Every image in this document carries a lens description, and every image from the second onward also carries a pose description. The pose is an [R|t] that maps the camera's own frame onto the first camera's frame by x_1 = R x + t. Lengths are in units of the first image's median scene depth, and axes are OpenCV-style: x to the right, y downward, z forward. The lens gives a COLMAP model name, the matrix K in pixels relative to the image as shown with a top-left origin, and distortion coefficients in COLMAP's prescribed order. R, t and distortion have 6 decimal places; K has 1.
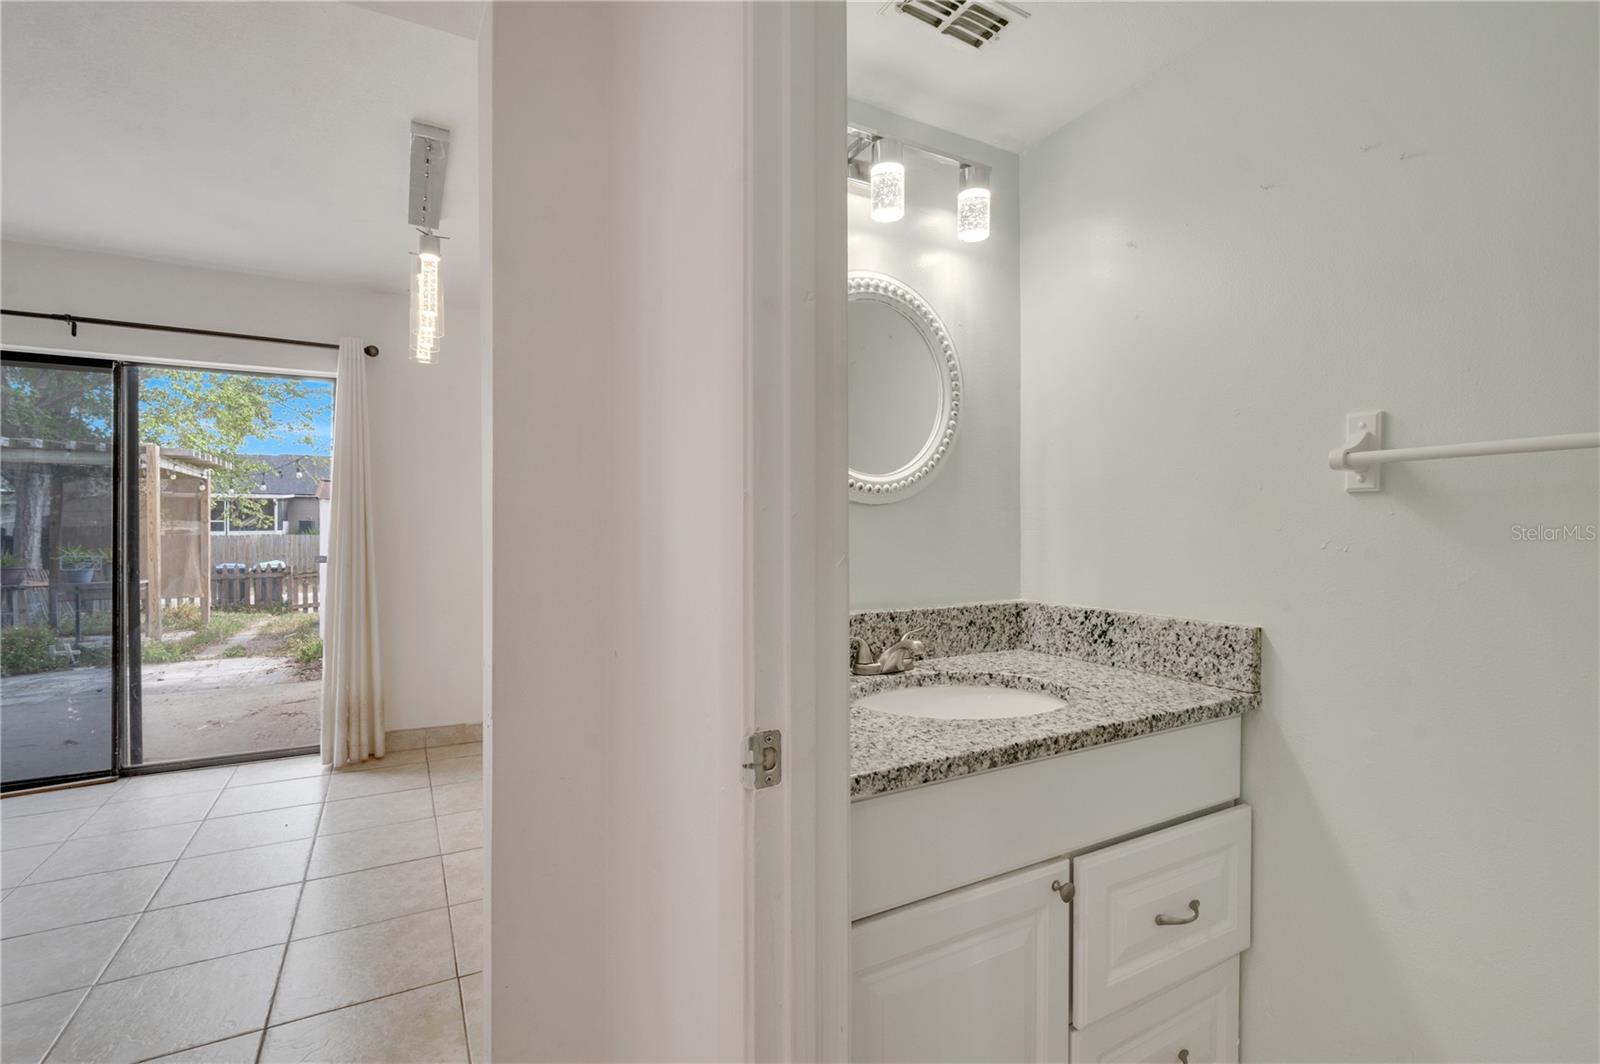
lens RADIAL K [[709.9, 0, 786.4], [0, 709.9, 538.5], [0, 0, 1]] dist [0.001817, -0.003851]
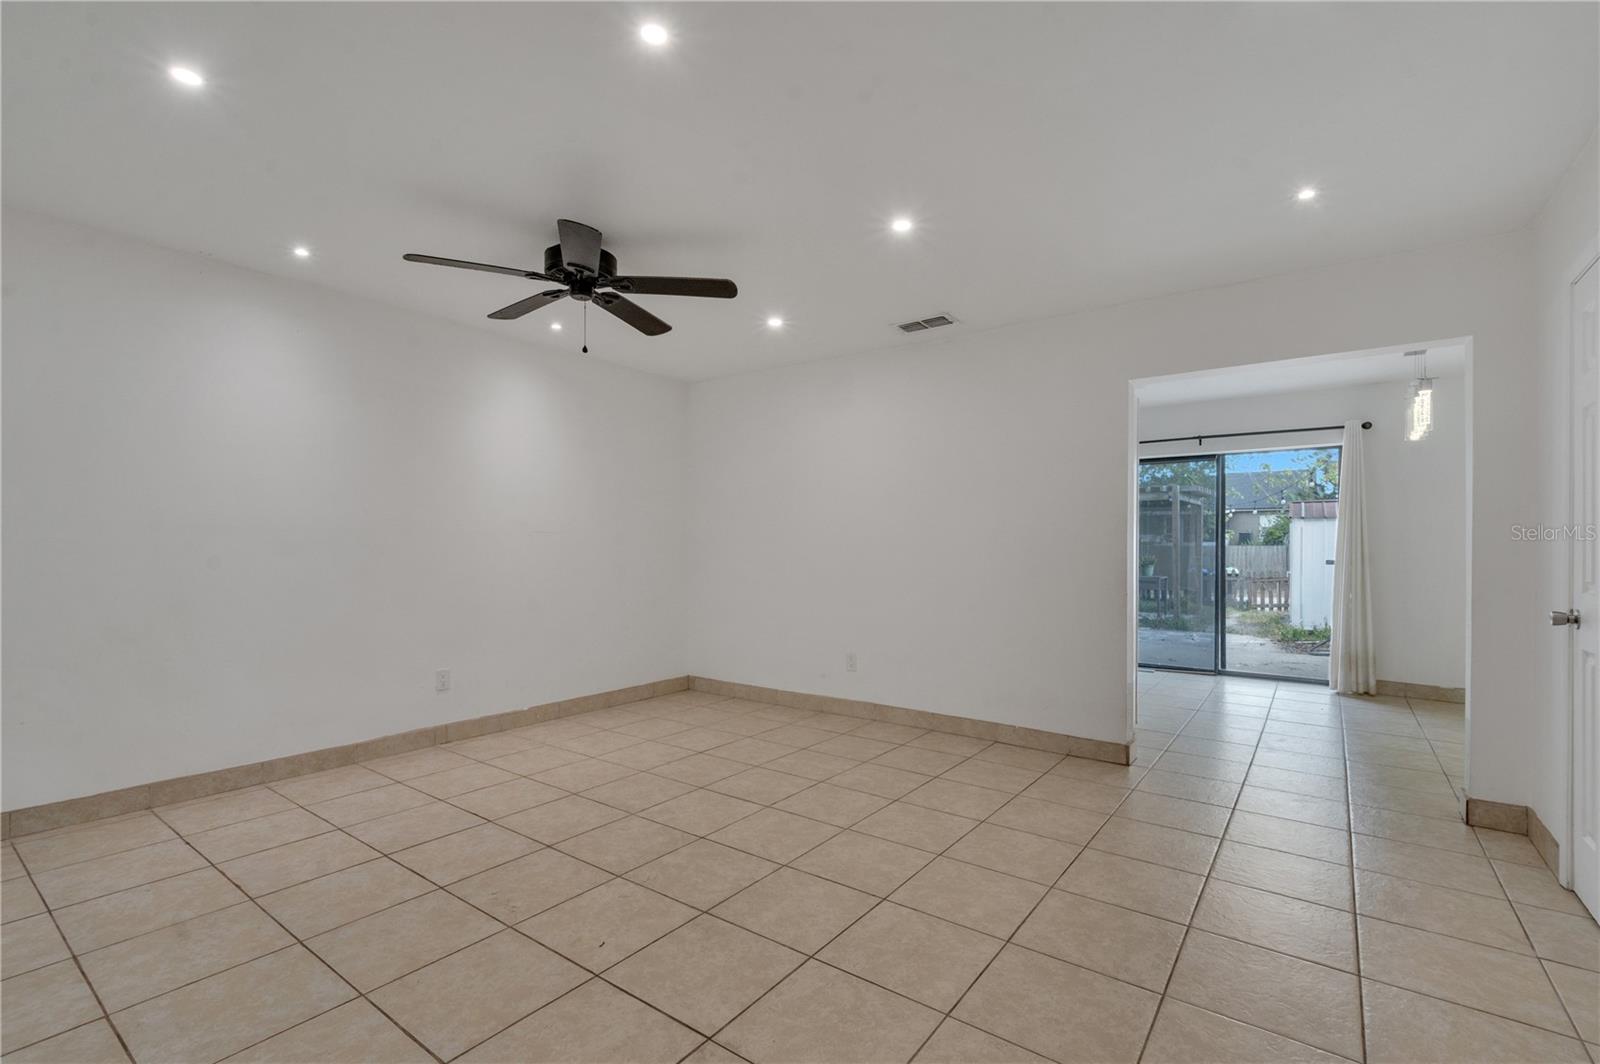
lens RADIAL K [[709.9, 0, 803.9], [0, 709.9, 538.3], [0, 0, 1]] dist [0.001817, -0.003851]
pose [[0.418685, -0.013326, -0.908034, 0.276511], [-0.000941, 0.999885, -0.015108, 0.005013], [0.908131, 0.007180, 0.418625, -0.695282]]
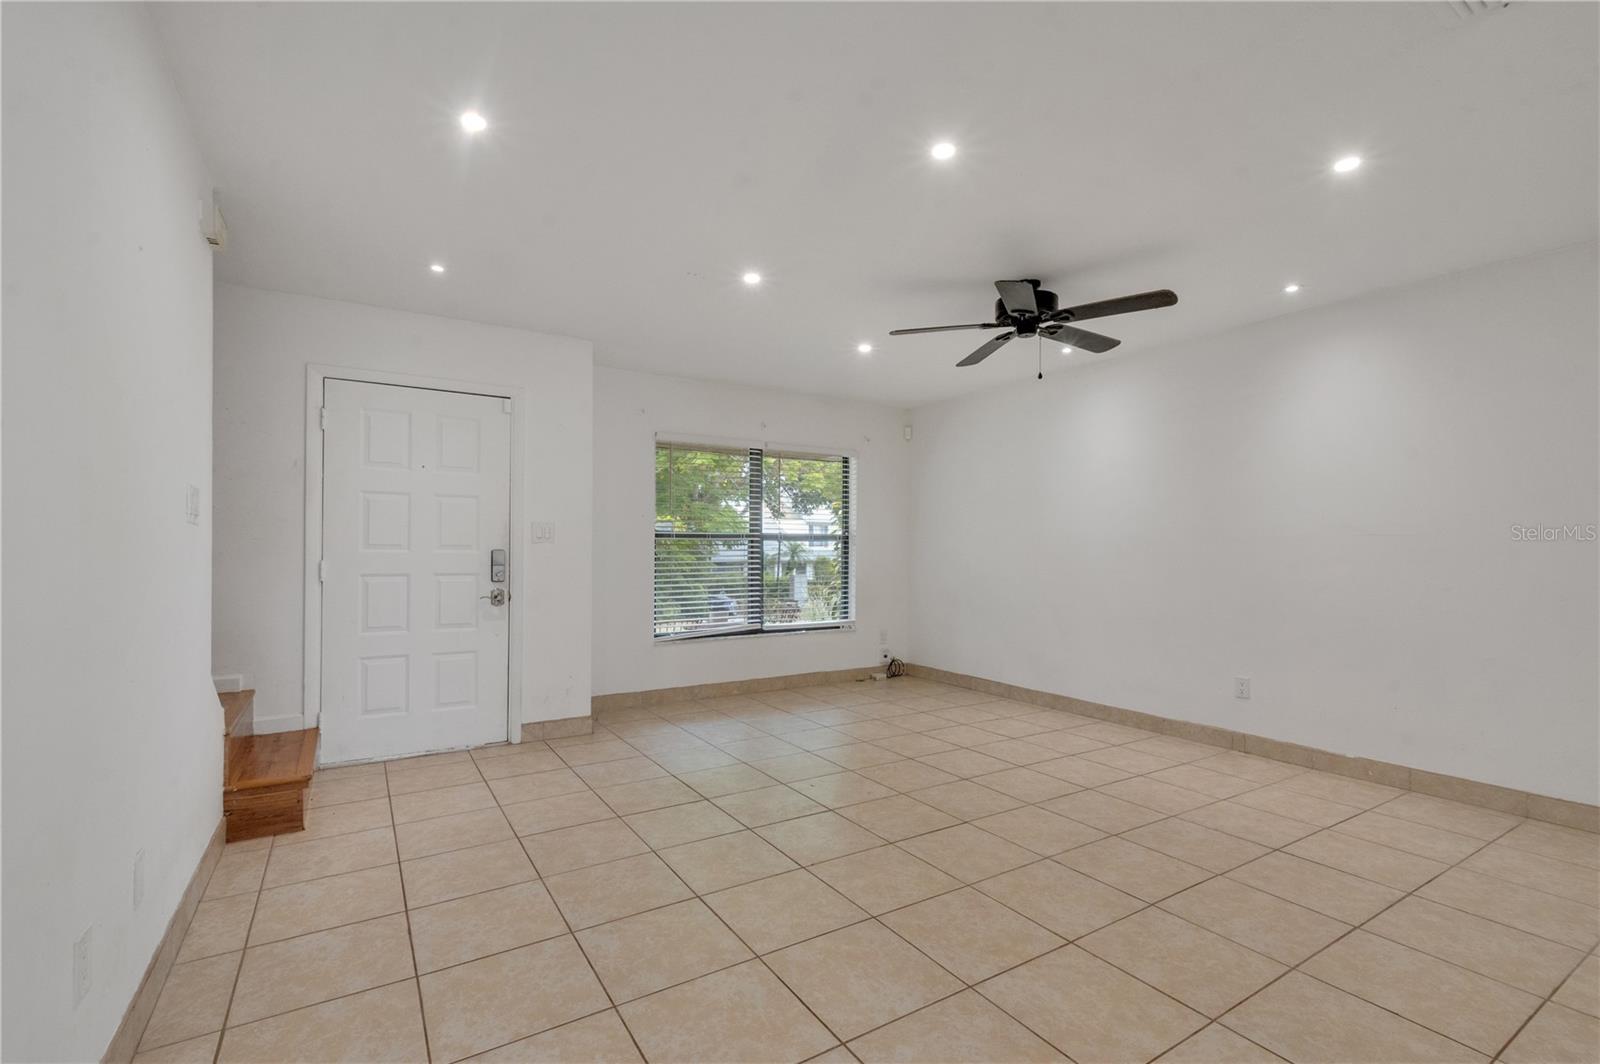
lens RADIAL K [[709.9, 0, 787.9], [0, 709.9, 540.5], [0, 0, 1]] dist [0.001817, -0.003851]
pose [[-0.999088, -0.009483, -0.041640, -0.579150], [-0.008874, 0.999851, -0.014797, 0.005669], [0.041774, -0.014414, -0.999023, 1.068862]]
